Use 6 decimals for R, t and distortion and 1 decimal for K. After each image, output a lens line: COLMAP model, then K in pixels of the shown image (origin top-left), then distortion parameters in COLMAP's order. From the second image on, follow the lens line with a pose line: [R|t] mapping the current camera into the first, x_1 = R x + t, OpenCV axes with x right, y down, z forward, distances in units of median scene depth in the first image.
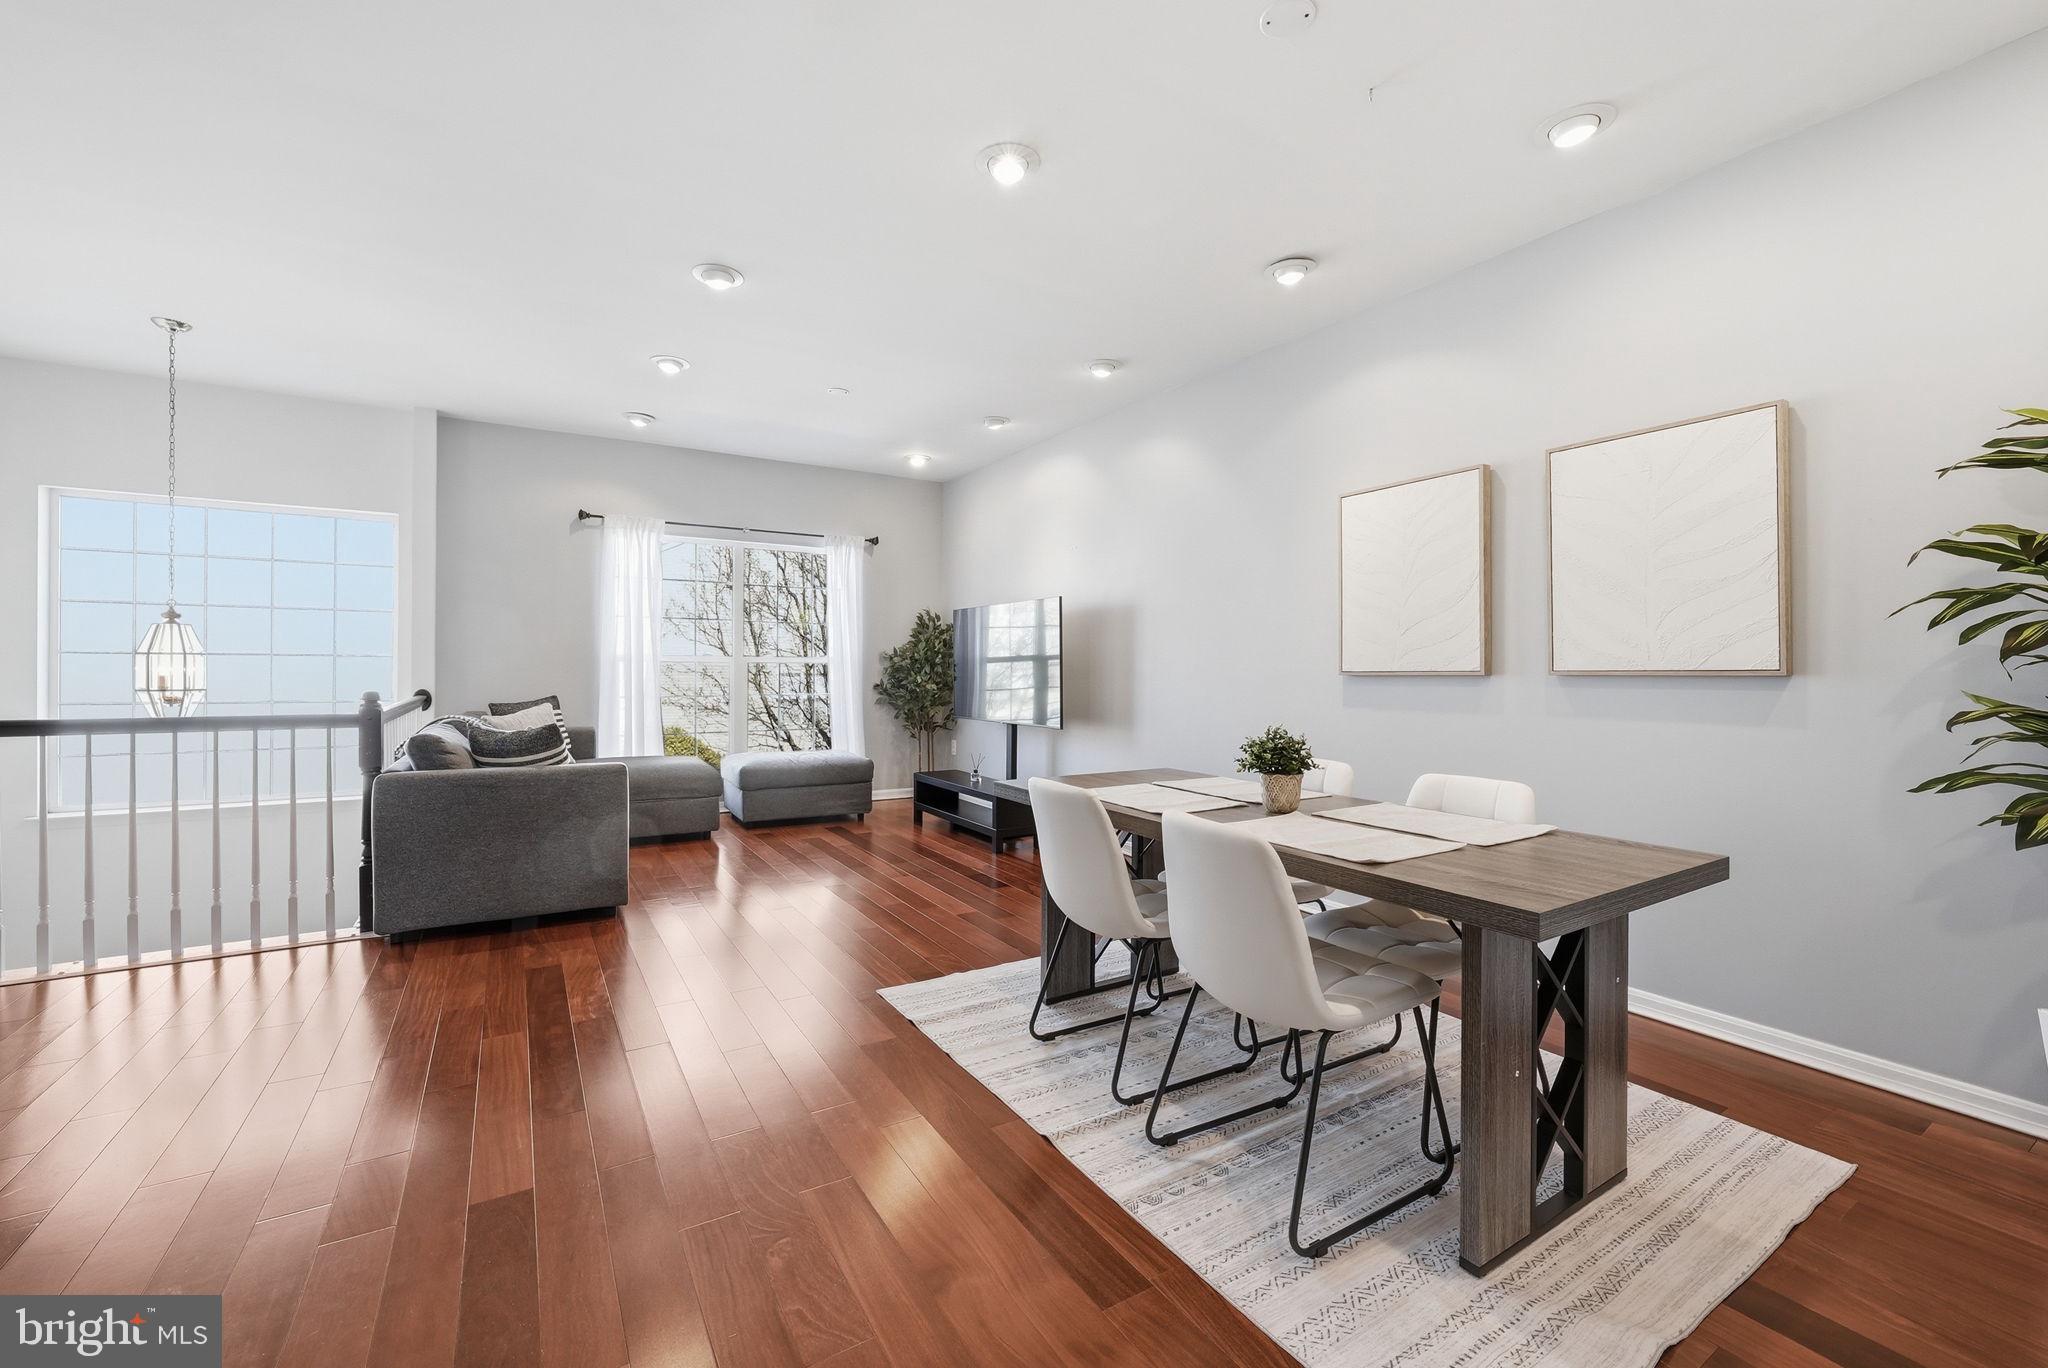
lens RADIAL K [[825.9, 0, 1023.4], [0, 825.9, 671.8], [0, 0, 1]] dist [-0.012613, 0.000510]
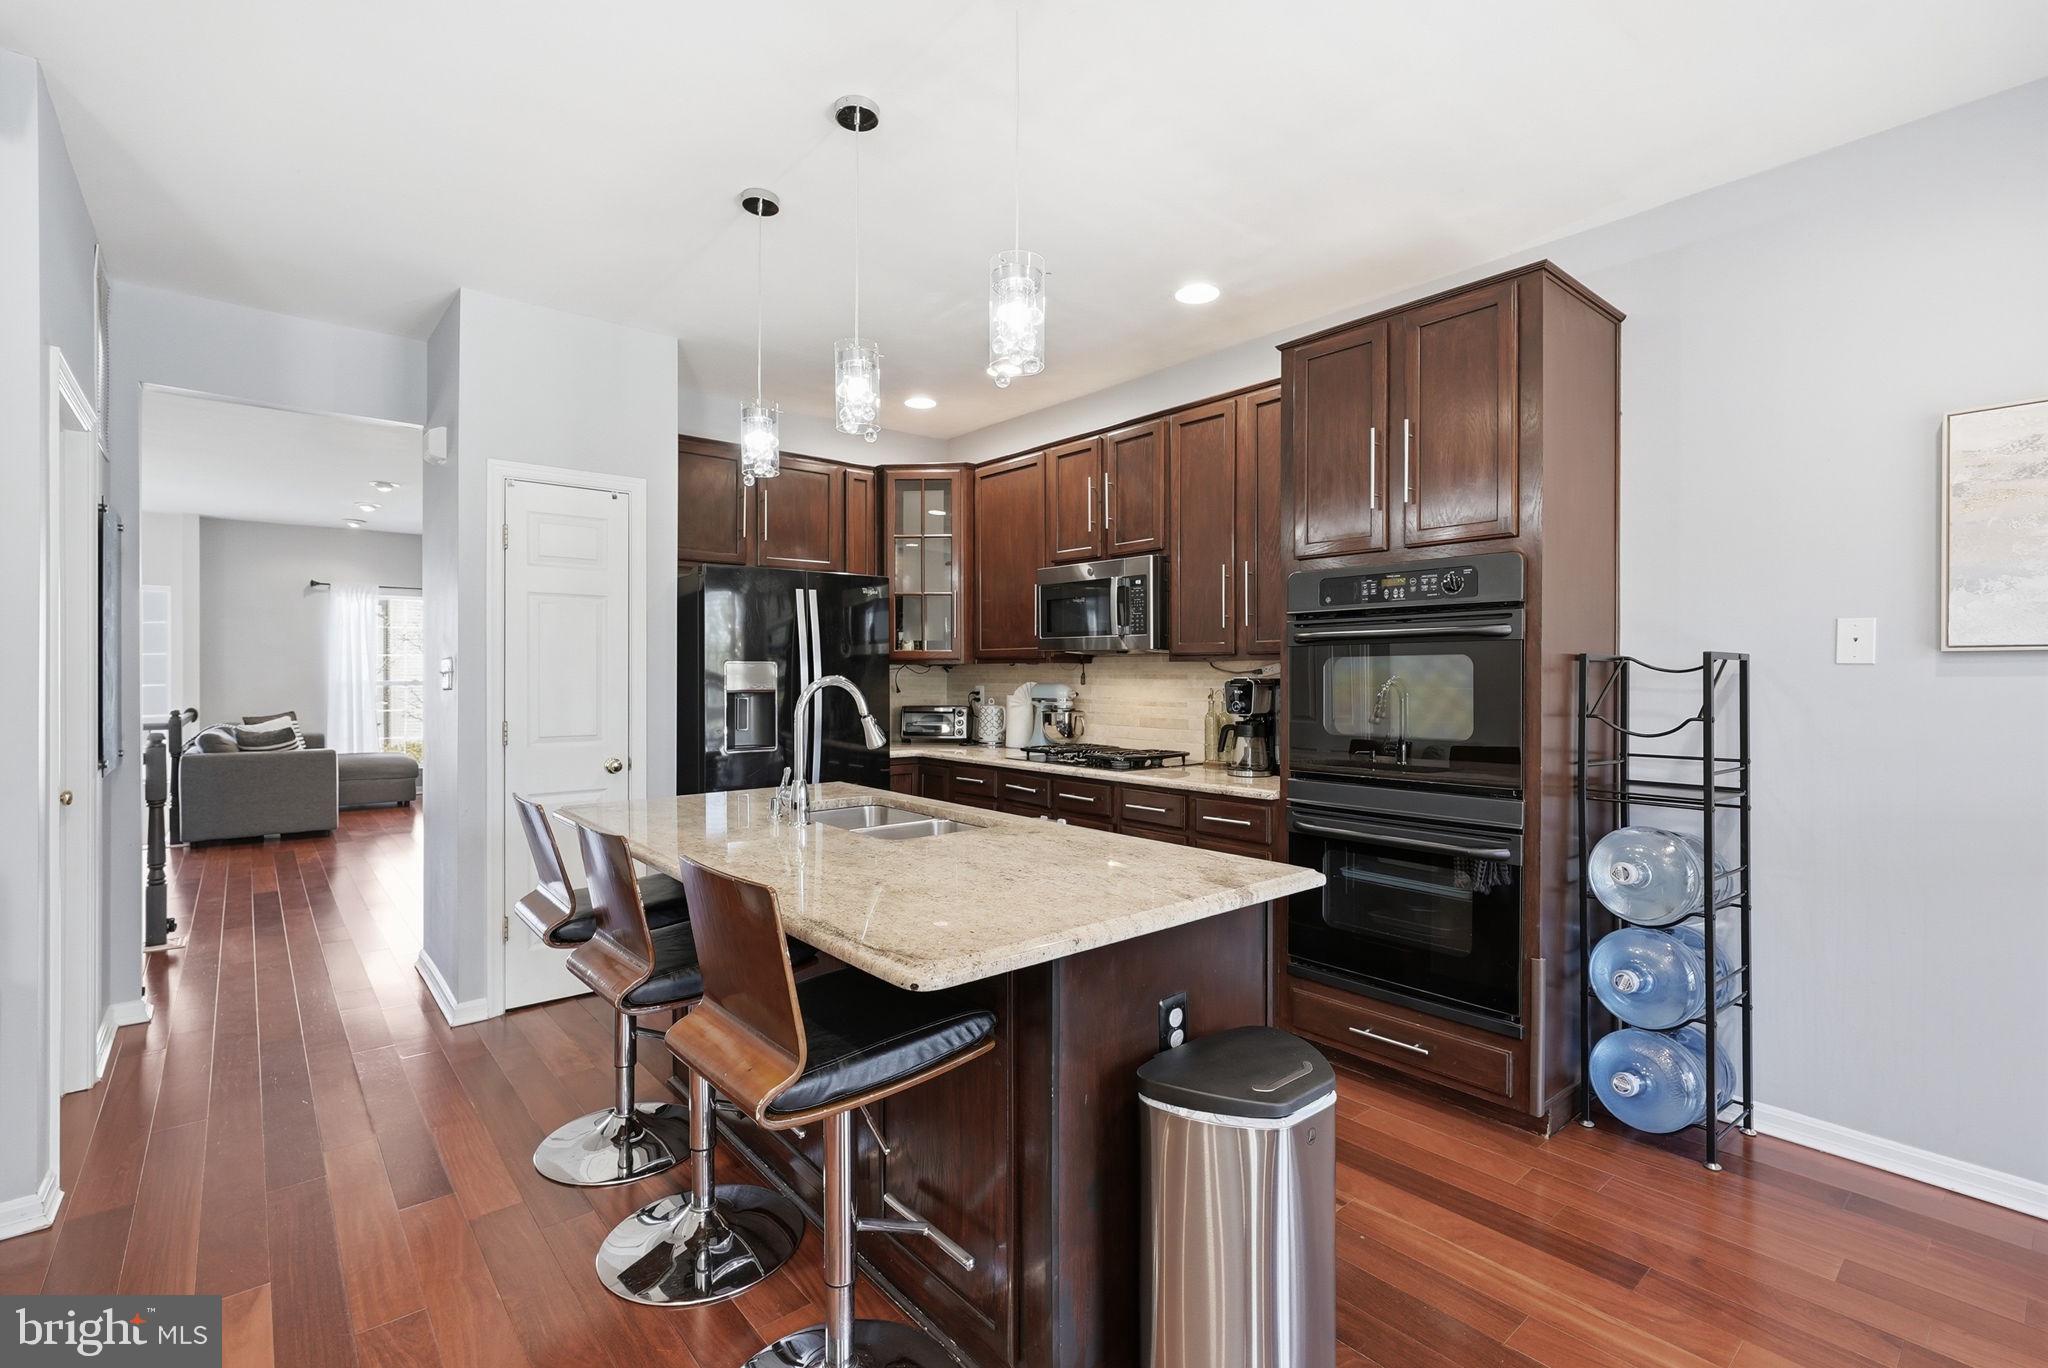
lens RADIAL K [[941.9, 0, 1027.6], [0, 941.9, 677.7], [0, 0, 1]] dist [-0.000921, 0.000113]
pose [[0.990495, -0.007594, 0.137342, 0.525495], [0.007261, 0.999969, 0.002929, -0.026599], [-0.137360, -0.001904, 0.990519, -0.888477]]
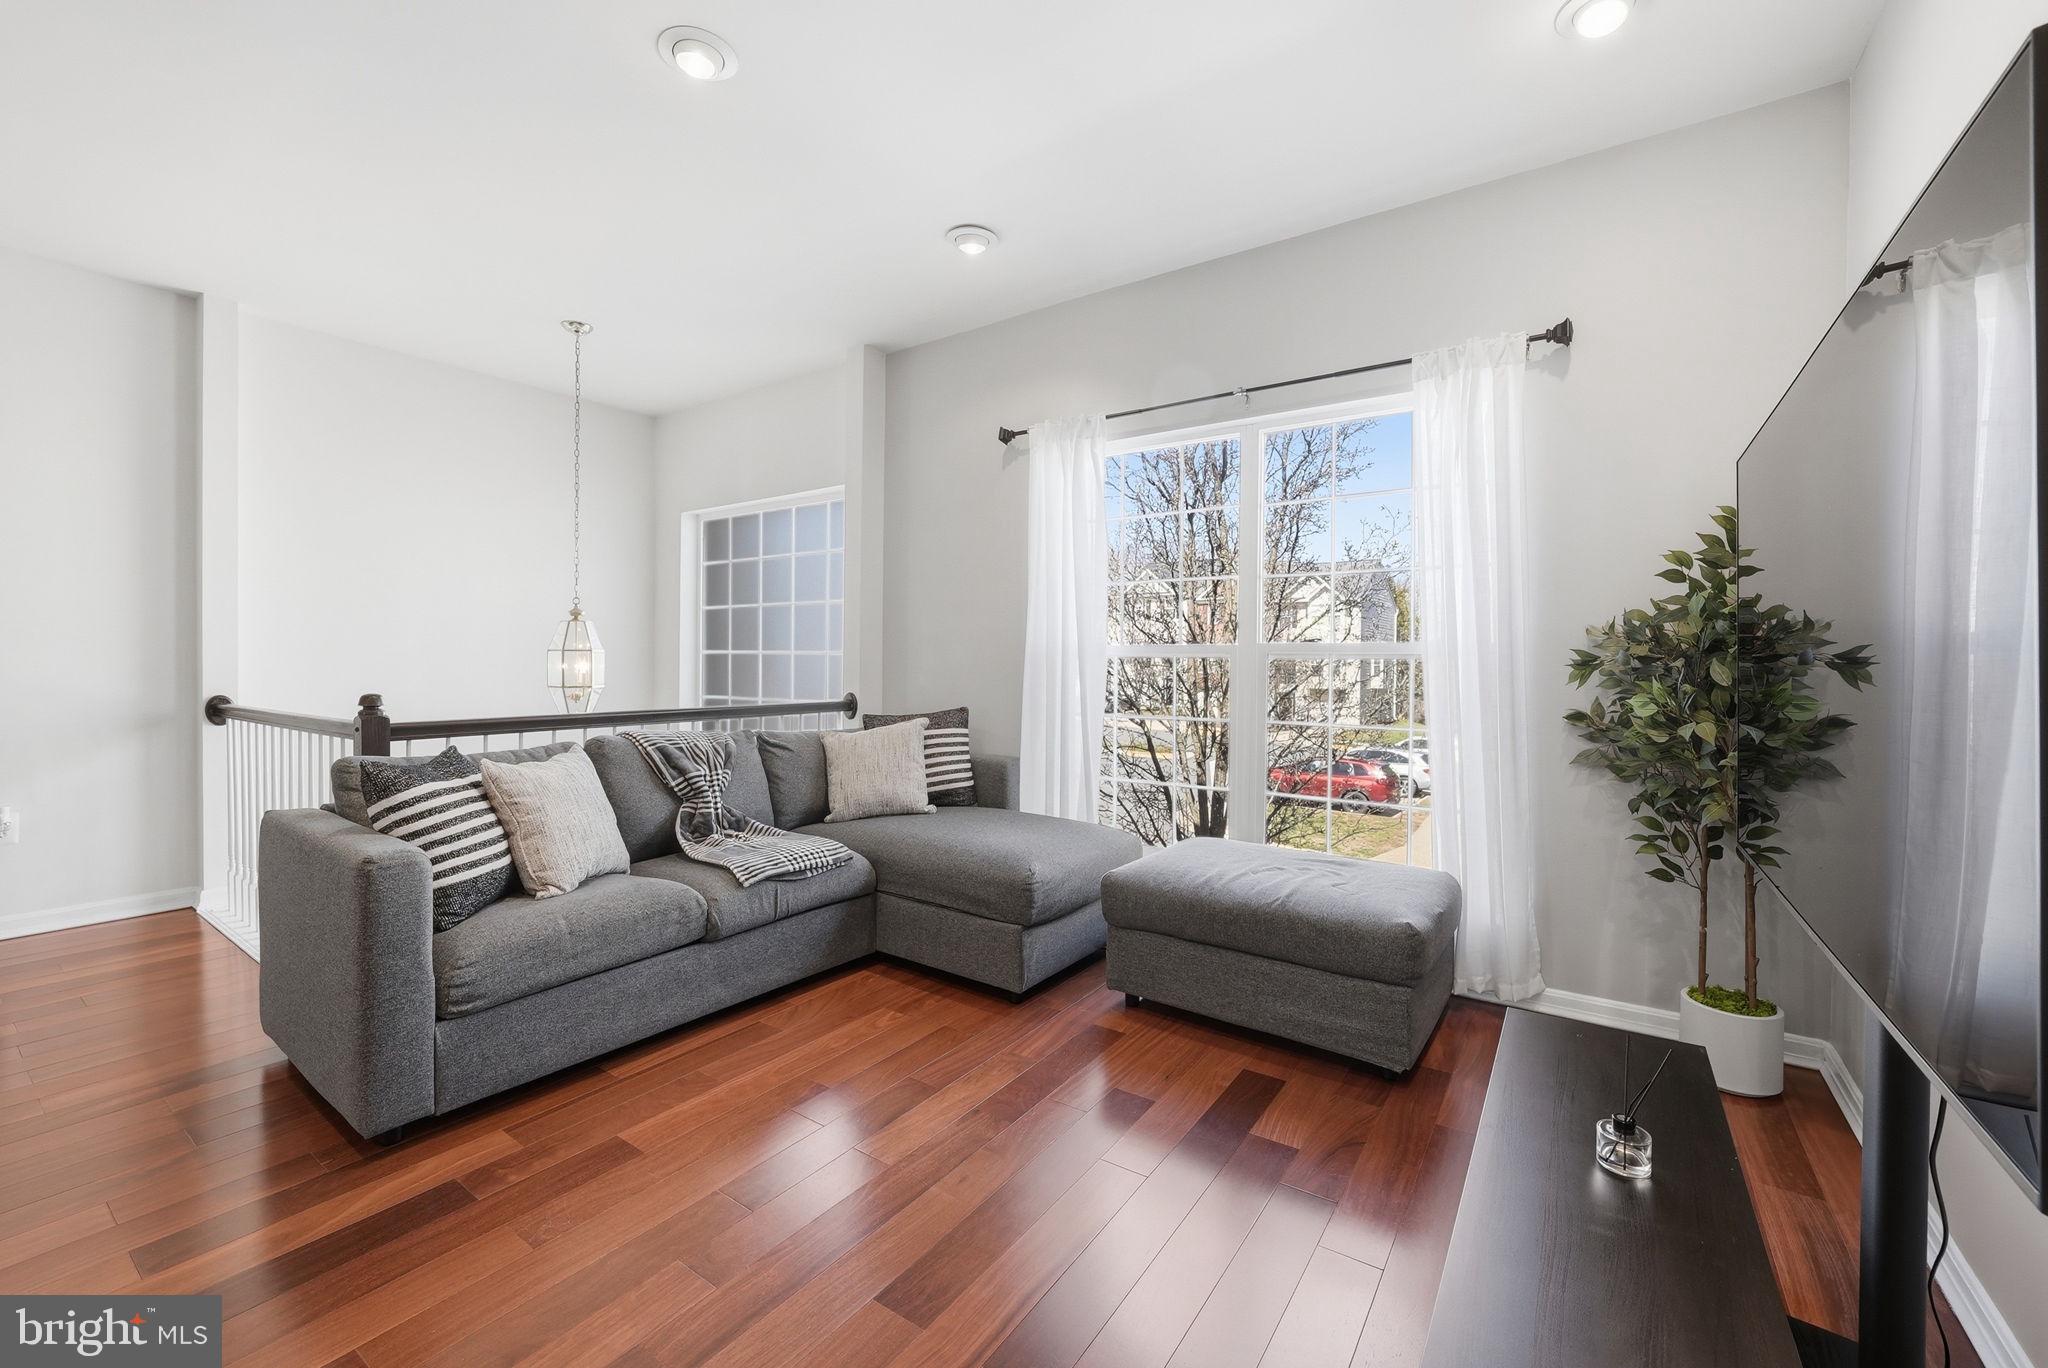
lens RADIAL K [[825.9, 0, 1028.3], [0, 825.9, 678.1], [0, 0, 1]] dist [-0.012613, 0.000510]
pose [[0.400026, 0.010347, -0.916445, 0.092082], [-0.009590, 0.999929, 0.007103, -0.000886], [0.916454, 0.005948, 0.400097, 0.853457]]
